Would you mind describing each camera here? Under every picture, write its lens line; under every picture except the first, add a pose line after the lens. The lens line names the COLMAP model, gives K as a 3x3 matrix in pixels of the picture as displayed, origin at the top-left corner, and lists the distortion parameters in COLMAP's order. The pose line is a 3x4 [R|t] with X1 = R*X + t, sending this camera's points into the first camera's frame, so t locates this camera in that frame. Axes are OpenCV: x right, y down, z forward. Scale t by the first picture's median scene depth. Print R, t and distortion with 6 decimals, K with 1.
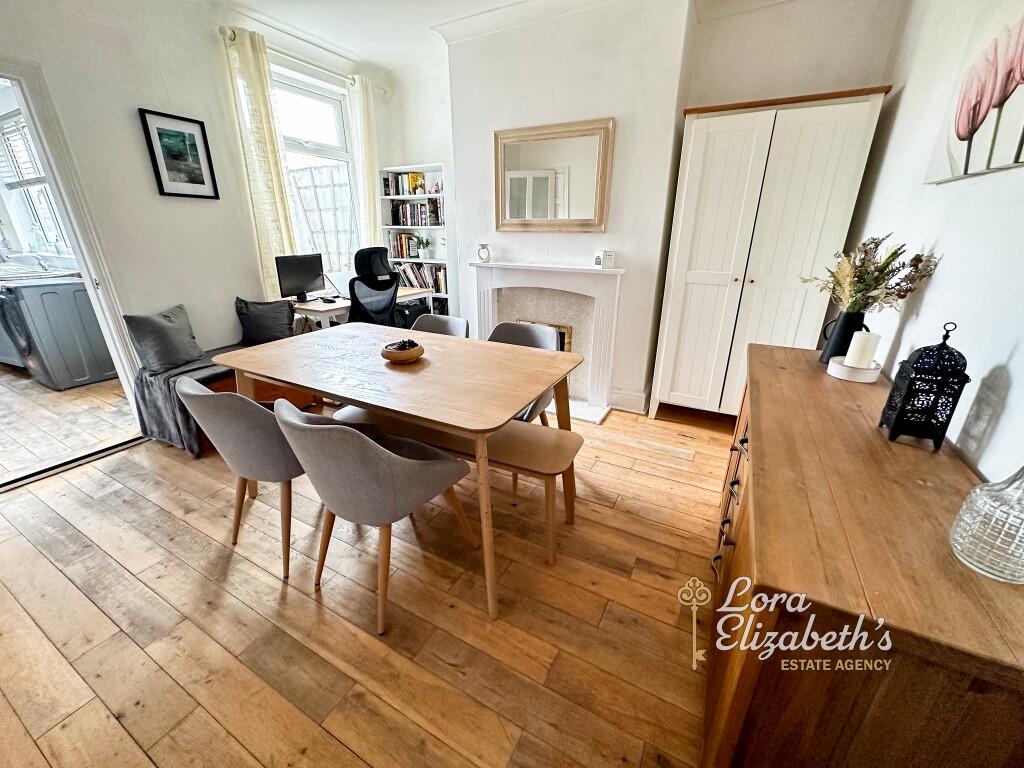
lens RADIAL K [[409.5, 0, 512.3], [0, 409.5, 384.0], [0, 0, 1]] dist [-0.001613, -0.000071]
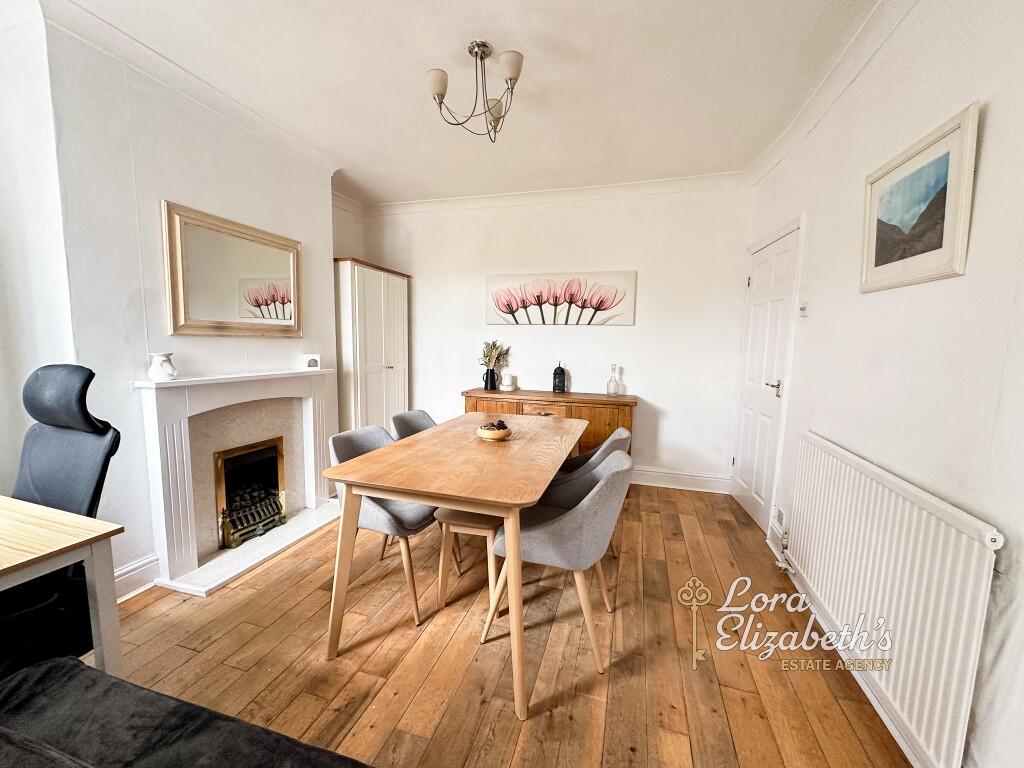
lens RADIAL K [[409.5, 0, 511.8], [0, 409.5, 385.7], [0, 0, 1]] dist [-0.001613, -0.000071]
pose [[-0.200837, -0.106860, 0.973779, -1.010295], [0.334941, 0.926635, 0.170767, -0.278096], [-0.920586, 0.360455, -0.150311, 0.769449]]
